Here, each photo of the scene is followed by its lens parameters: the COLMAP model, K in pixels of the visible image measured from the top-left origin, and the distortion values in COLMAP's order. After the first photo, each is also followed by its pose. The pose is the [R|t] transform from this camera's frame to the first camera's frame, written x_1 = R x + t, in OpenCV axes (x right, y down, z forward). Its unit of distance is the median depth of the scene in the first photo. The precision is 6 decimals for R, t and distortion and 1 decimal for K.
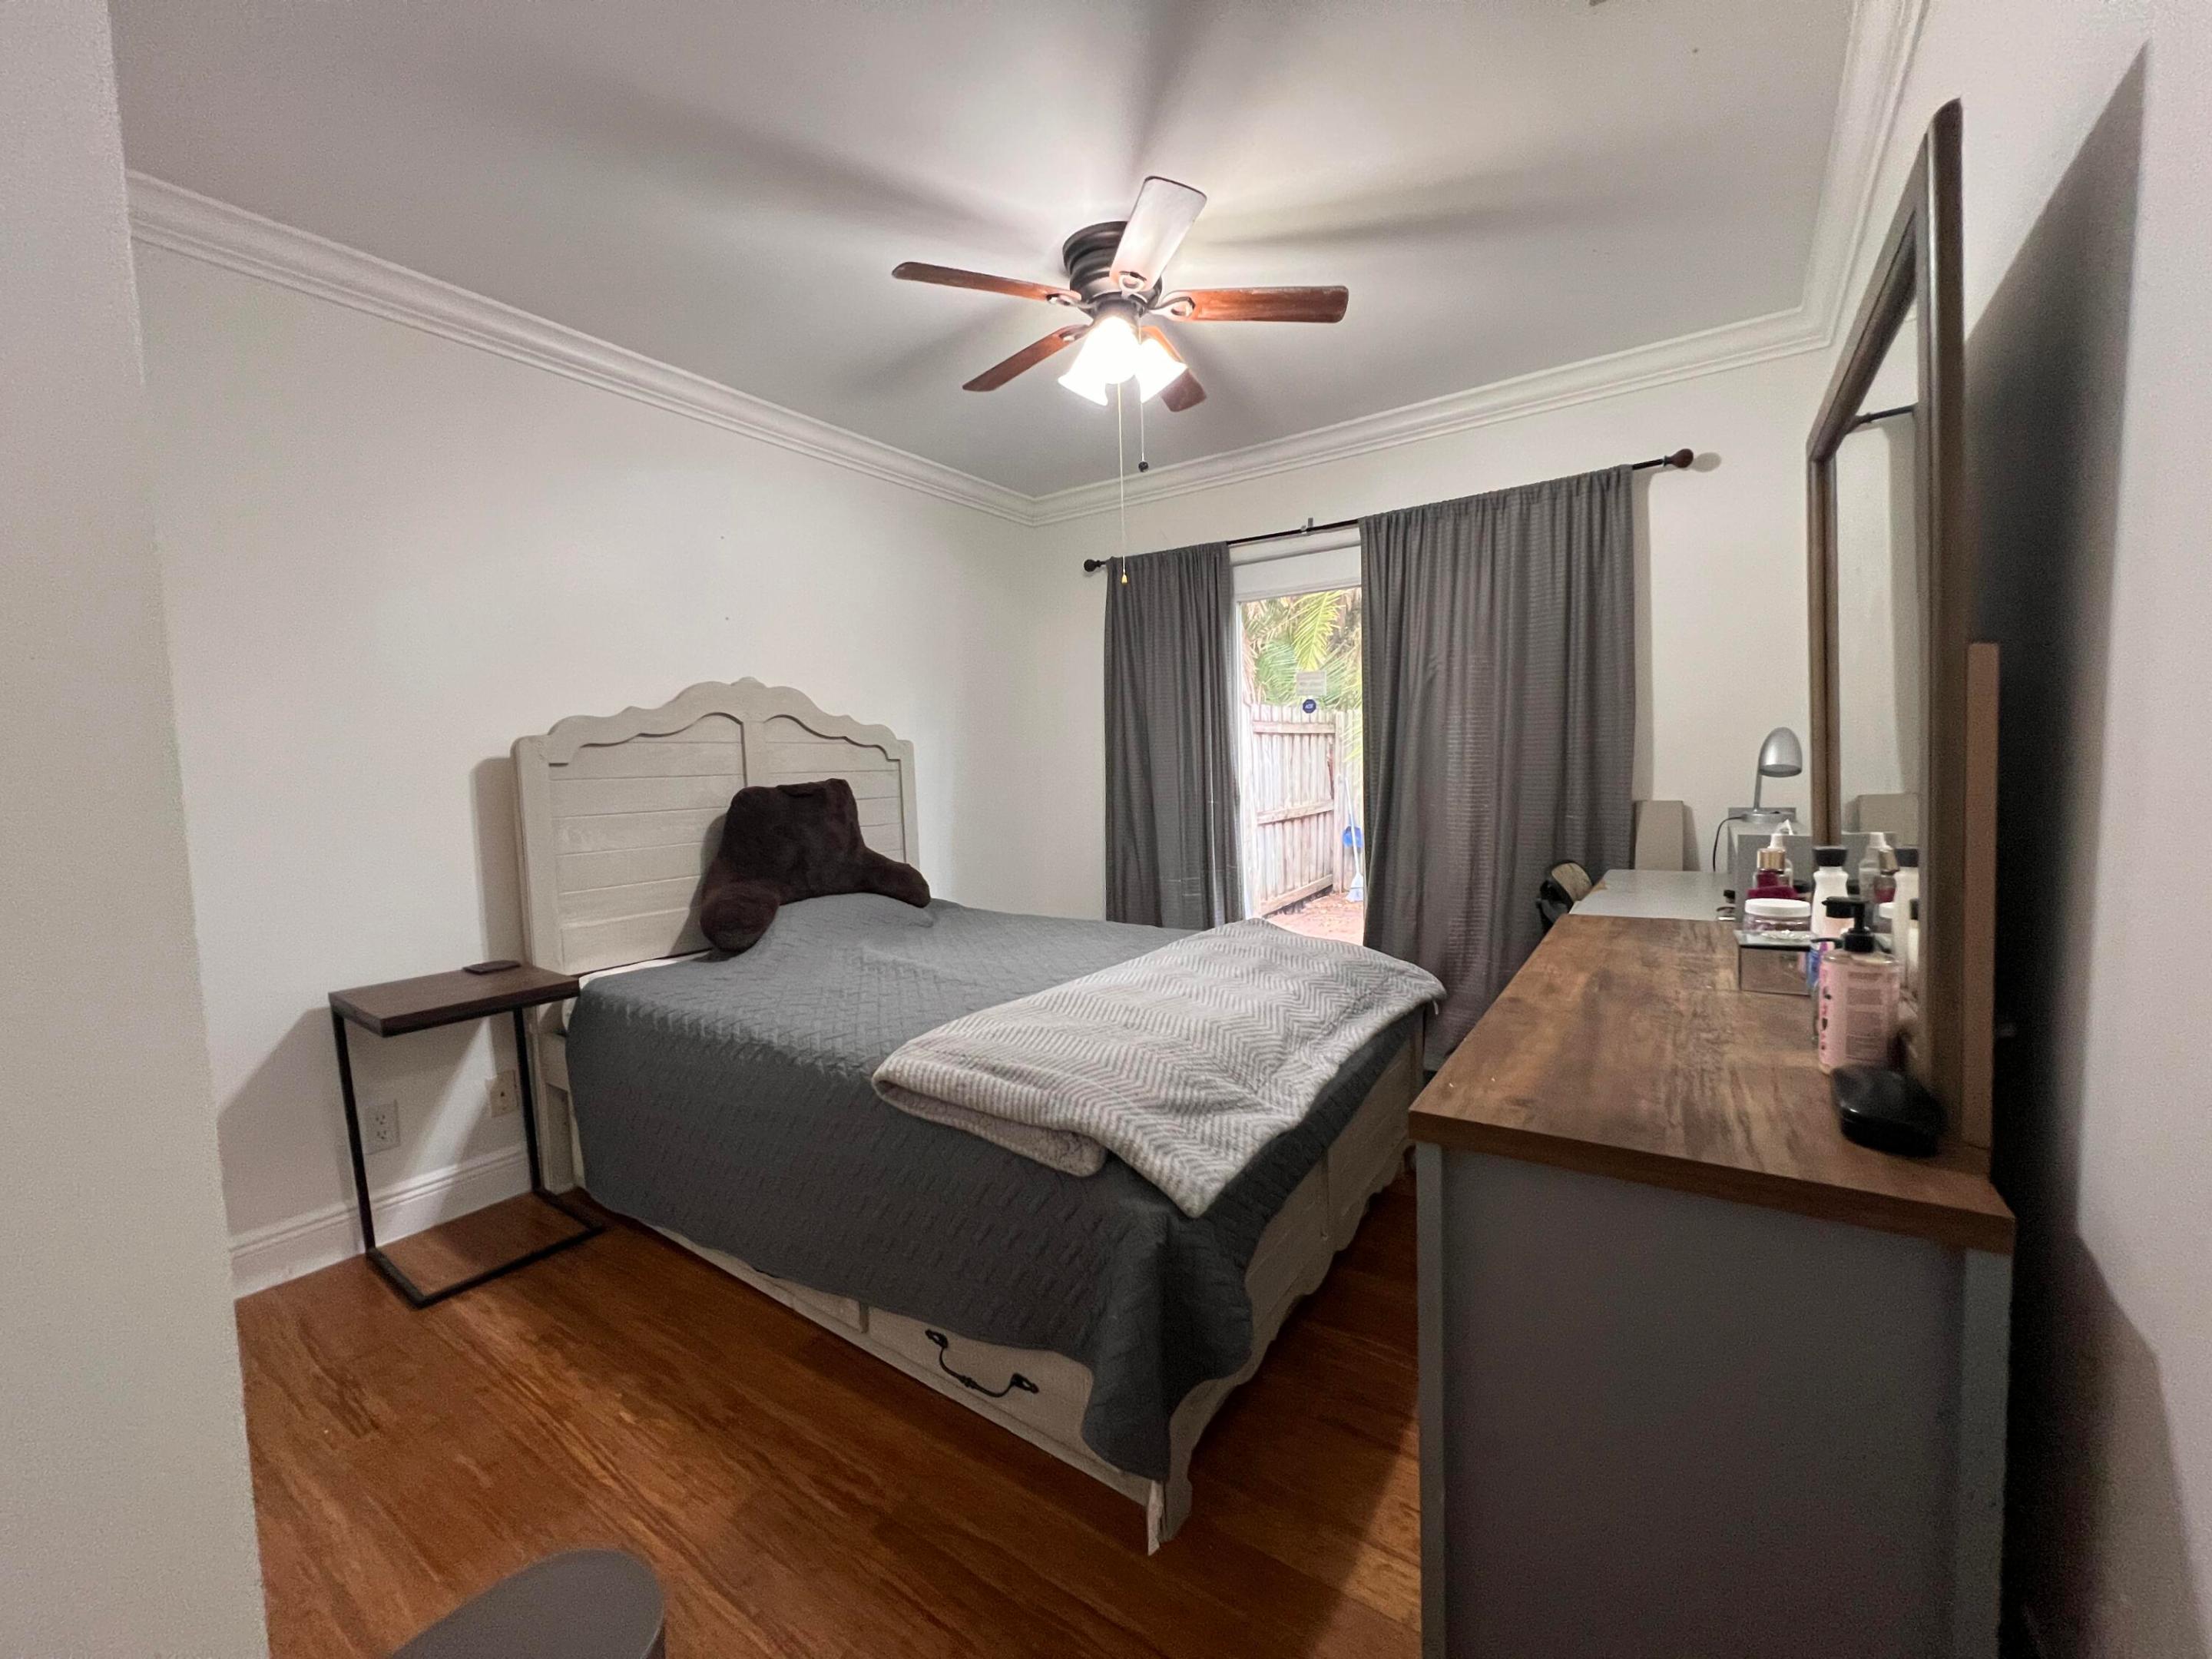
lens RADIAL K [[885.8, 0, 1106.0], [0, 885.8, 829.5], [0, 0, 1]] dist [-0.001795, 0.001039]
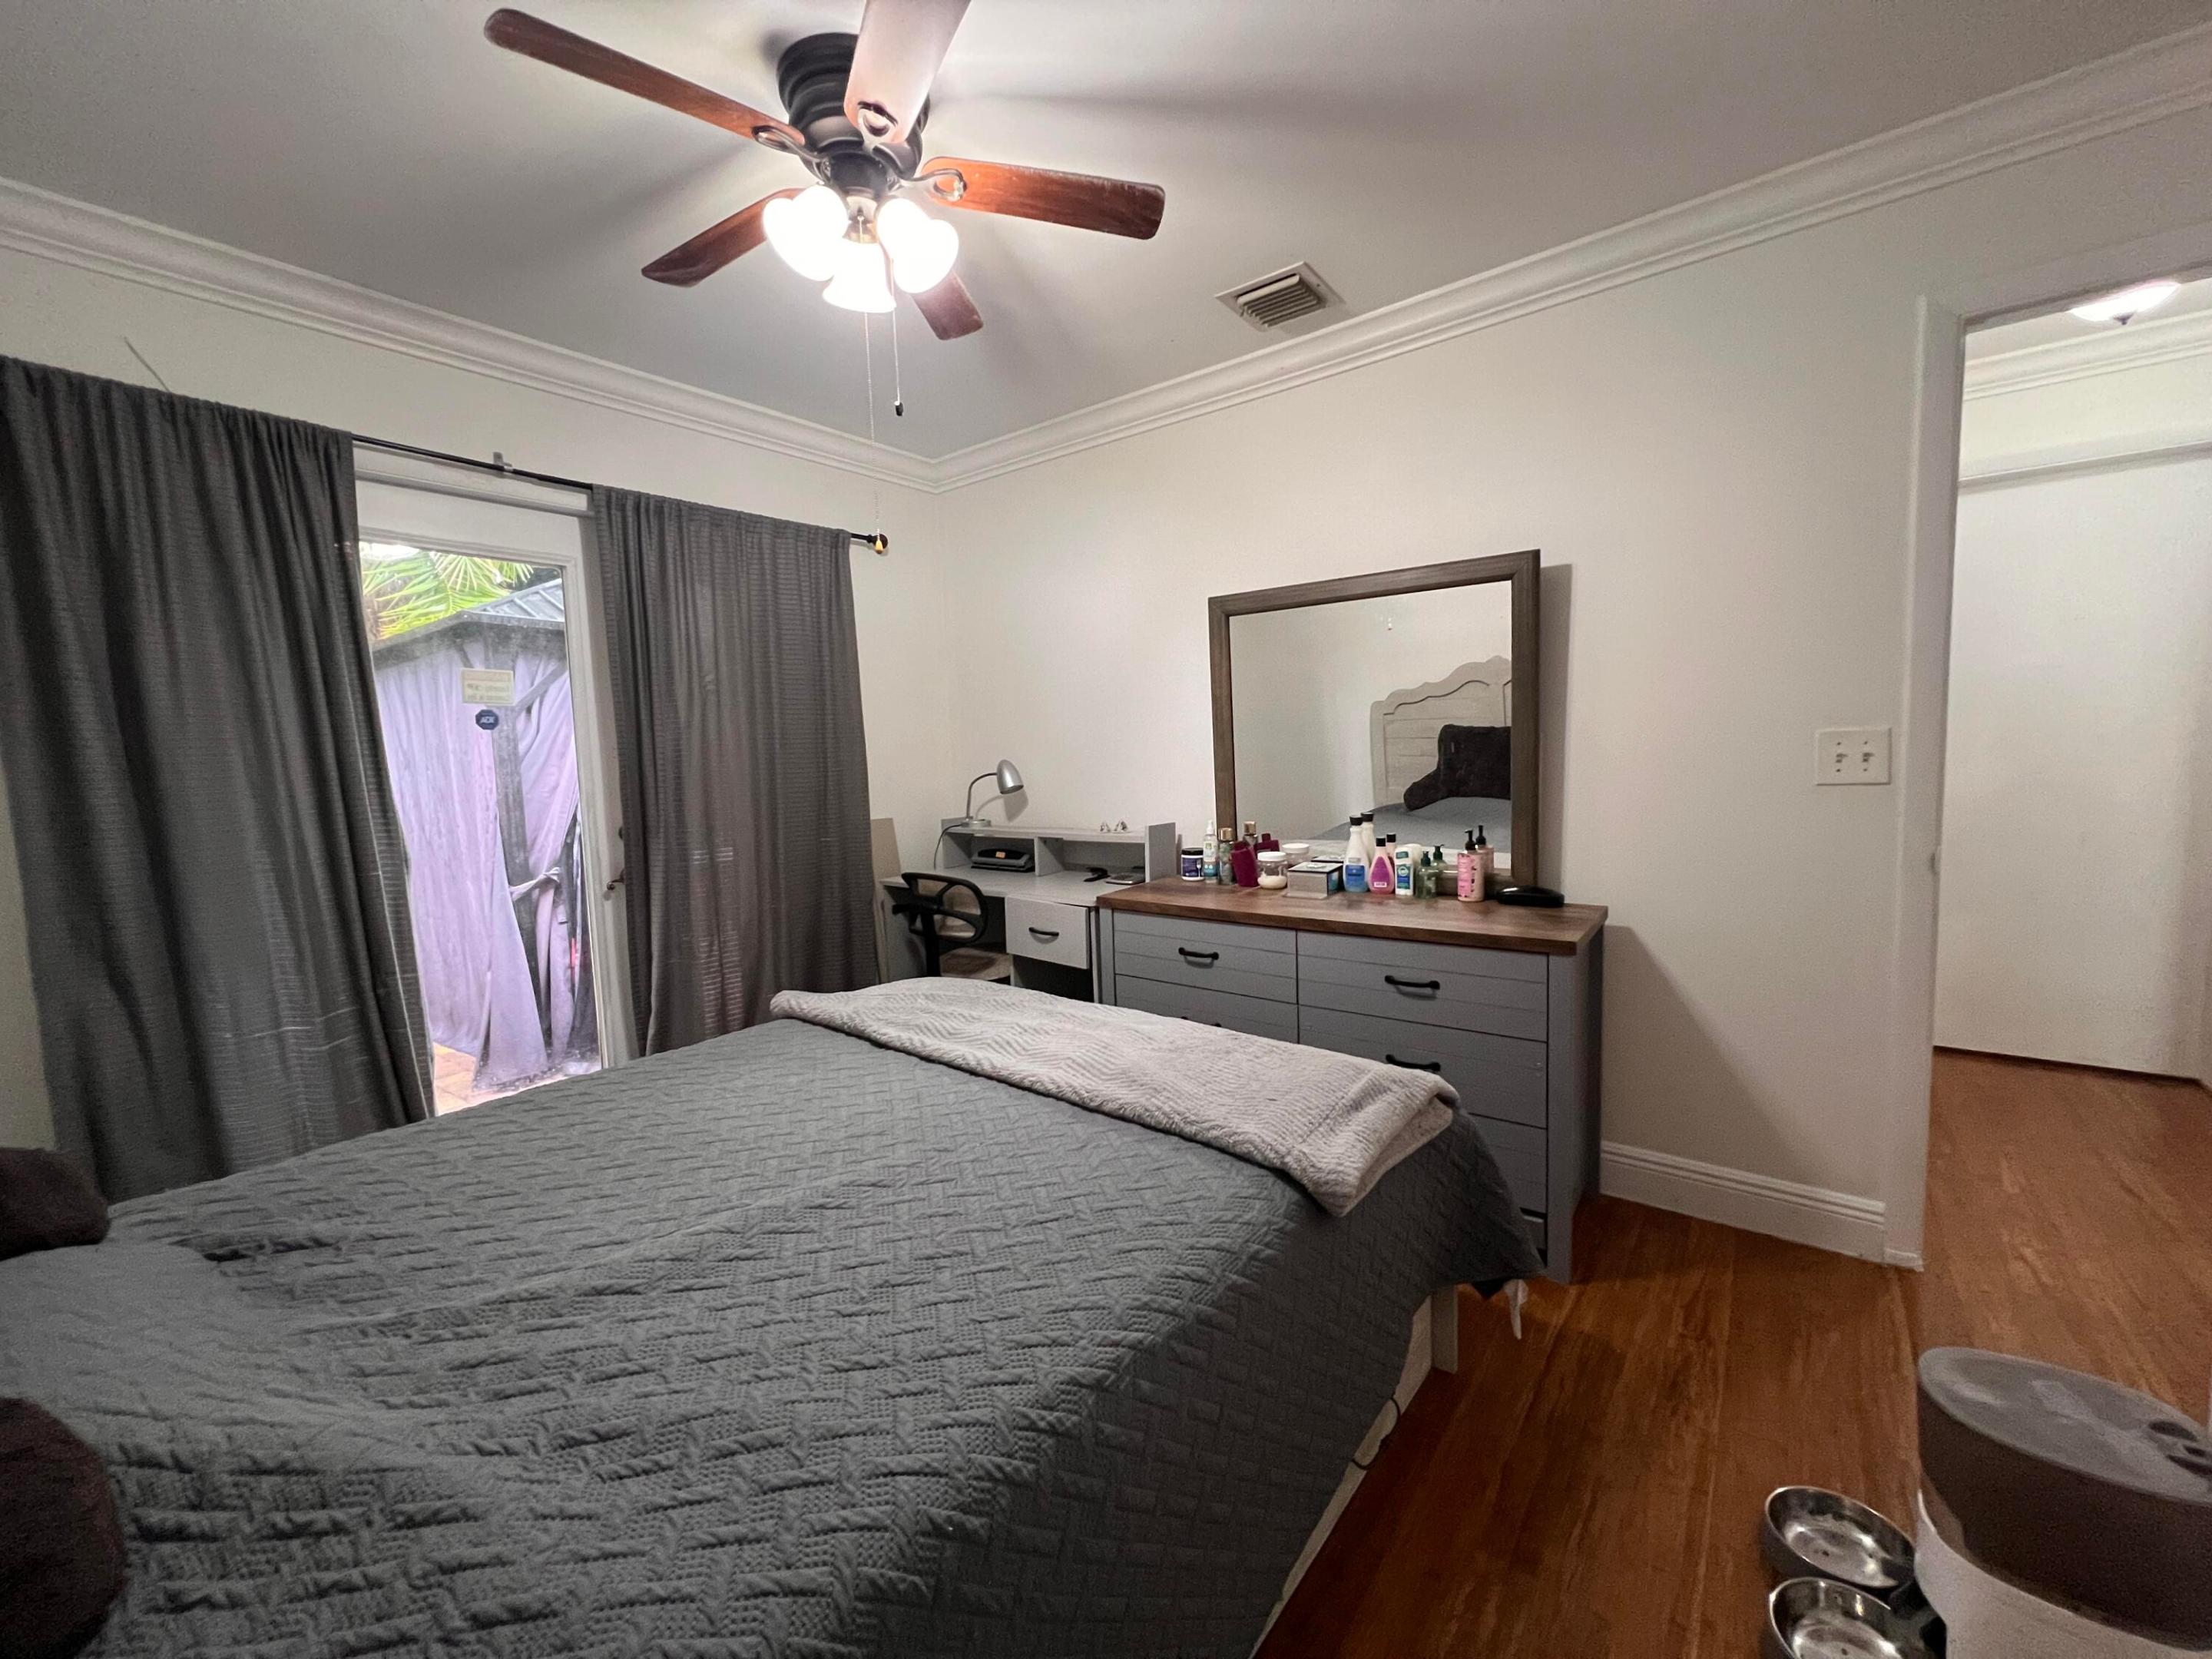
lens RADIAL K [[885.8, 0, 1106.0], [0, 885.8, 829.5], [0, 0, 1]] dist [-0.001795, 0.001039]
pose [[0.059425, -0.067636, 0.995939, -0.540381], [0.105771, 0.992512, 0.061092, -0.055763], [-0.992613, 0.101711, 0.066134, 0.592109]]
